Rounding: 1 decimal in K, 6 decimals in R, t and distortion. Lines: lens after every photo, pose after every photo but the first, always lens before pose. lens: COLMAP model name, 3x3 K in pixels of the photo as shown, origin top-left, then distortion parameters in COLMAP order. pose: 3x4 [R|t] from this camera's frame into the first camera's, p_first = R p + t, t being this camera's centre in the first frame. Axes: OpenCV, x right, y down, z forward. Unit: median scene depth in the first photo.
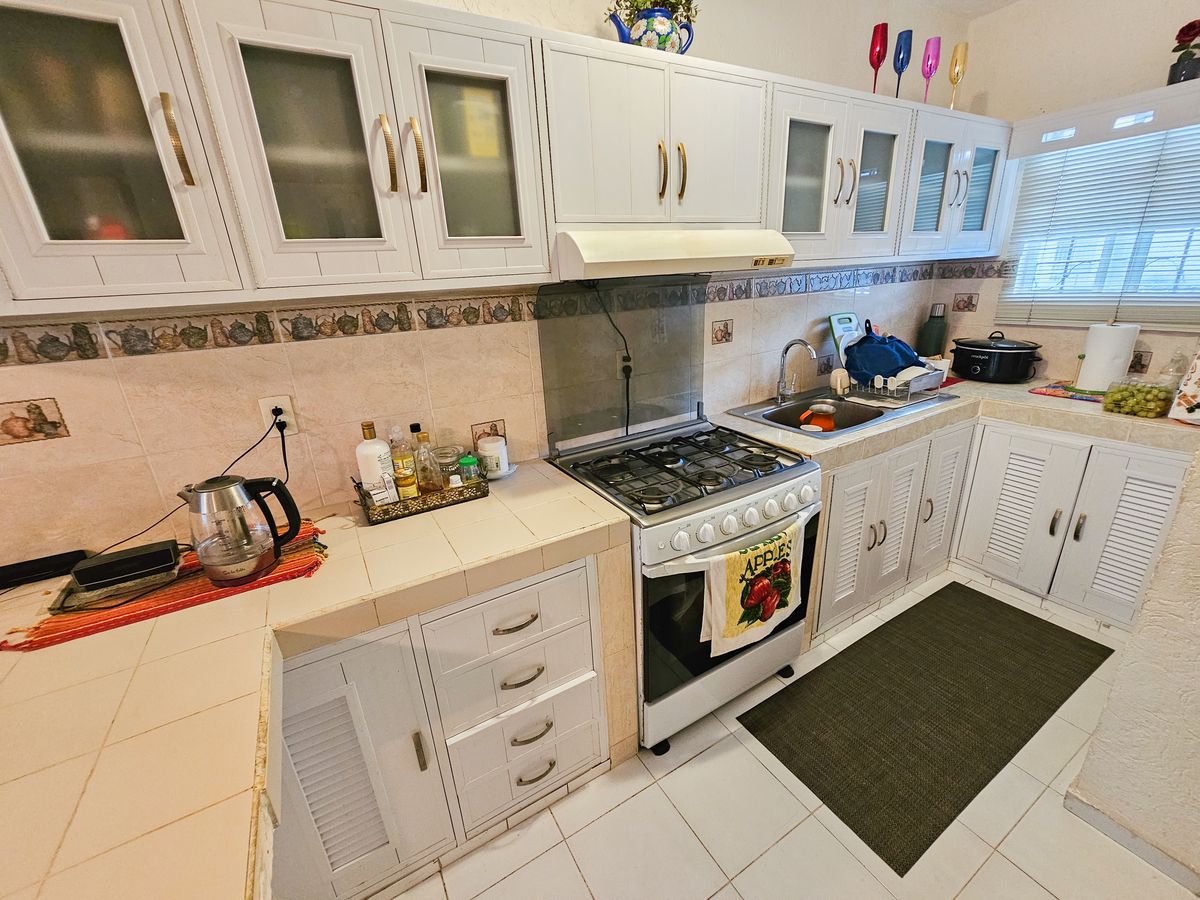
lens RADIAL K [[493.0, 0, 601.5], [0, 493.0, 451.5], [0, 0, 1]] dist [-0.001297, -0.000577]
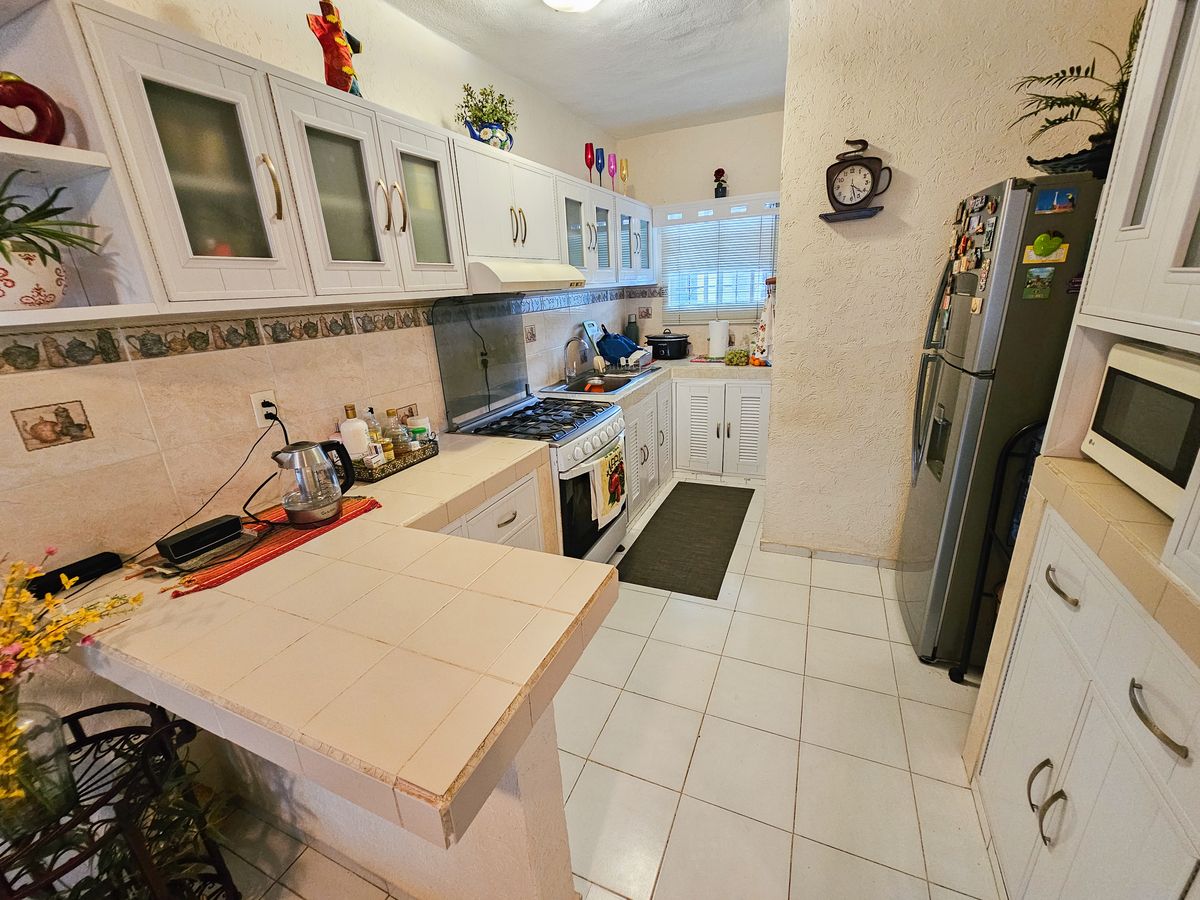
lens RADIAL K [[493.0, 0, 598.9], [0, 493.0, 451.6], [0, 0, 1]] dist [-0.001297, -0.000577]
pose [[0.812701, -0.173867, 0.556136, -0.613548], [0.201317, 0.979452, 0.012019, 0.153940], [-0.546798, 0.102191, 0.831005, -0.340296]]
